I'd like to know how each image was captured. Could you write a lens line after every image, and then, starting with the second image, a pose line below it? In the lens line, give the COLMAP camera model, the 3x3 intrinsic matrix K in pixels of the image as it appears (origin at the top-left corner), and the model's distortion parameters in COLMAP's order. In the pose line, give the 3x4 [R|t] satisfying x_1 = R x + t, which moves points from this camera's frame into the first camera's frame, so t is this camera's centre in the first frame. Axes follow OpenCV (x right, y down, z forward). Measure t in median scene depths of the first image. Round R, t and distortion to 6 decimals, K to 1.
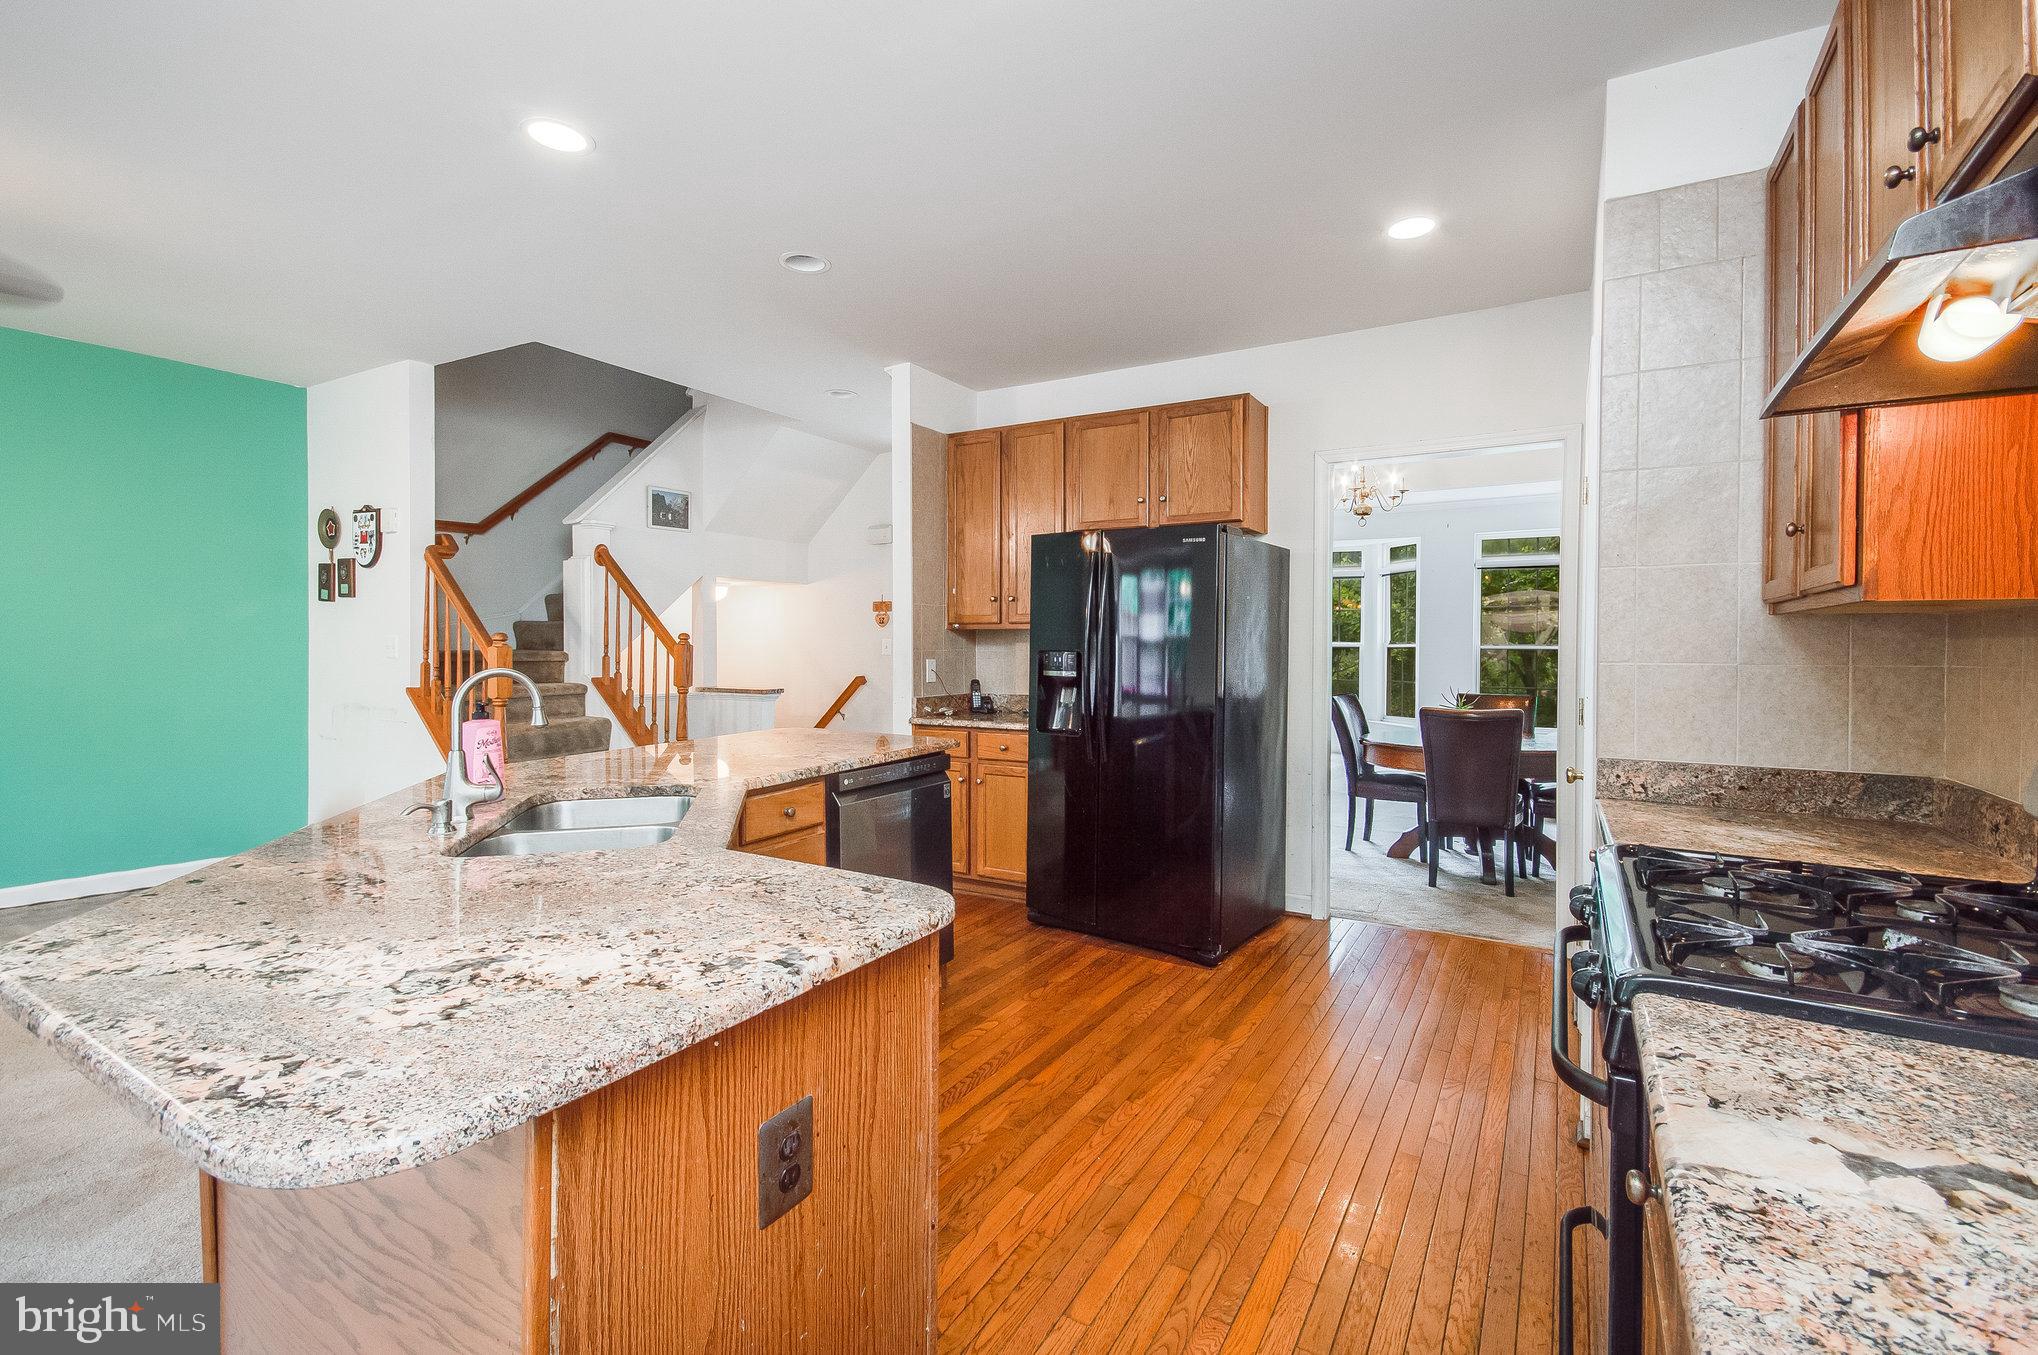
lens RADIAL K [[922.4, 0, 1029.3], [0, 922.4, 630.3], [0, 0, 1]] dist [0.000208, -0.000173]
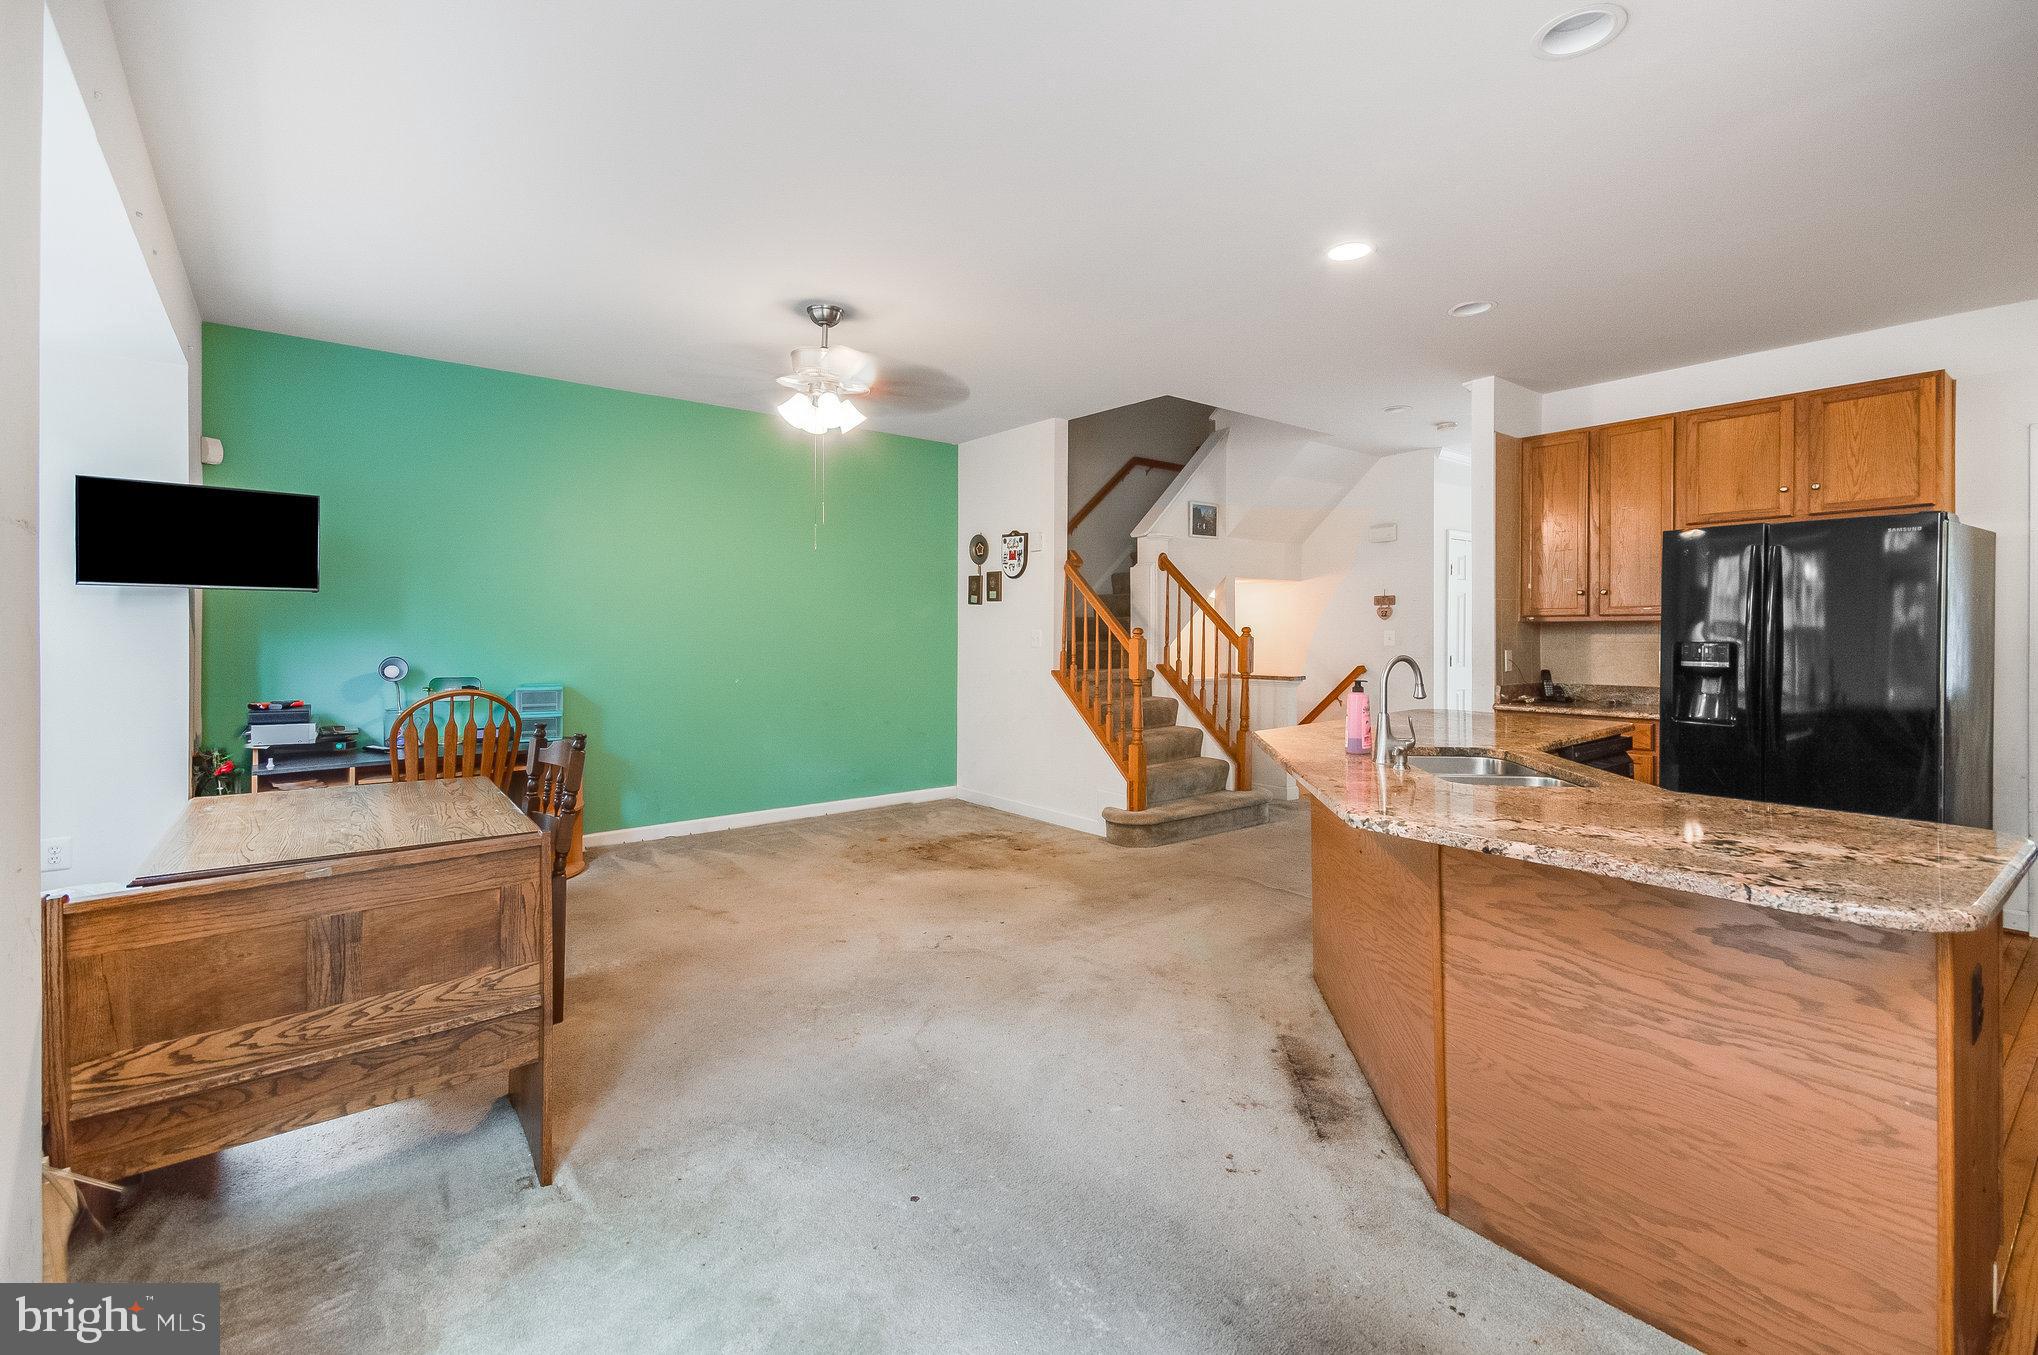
lens RADIAL K [[904.5, 0, 1018.9], [0, 904.5, 618.8], [0, 0, 1]] dist [0.021525, -0.000002]
pose [[0.925451, -0.009625, -0.378745, -0.226927], [0.008167, 0.999952, -0.005457, -0.003403], [0.378779, 0.001957, 0.925485, -0.188549]]
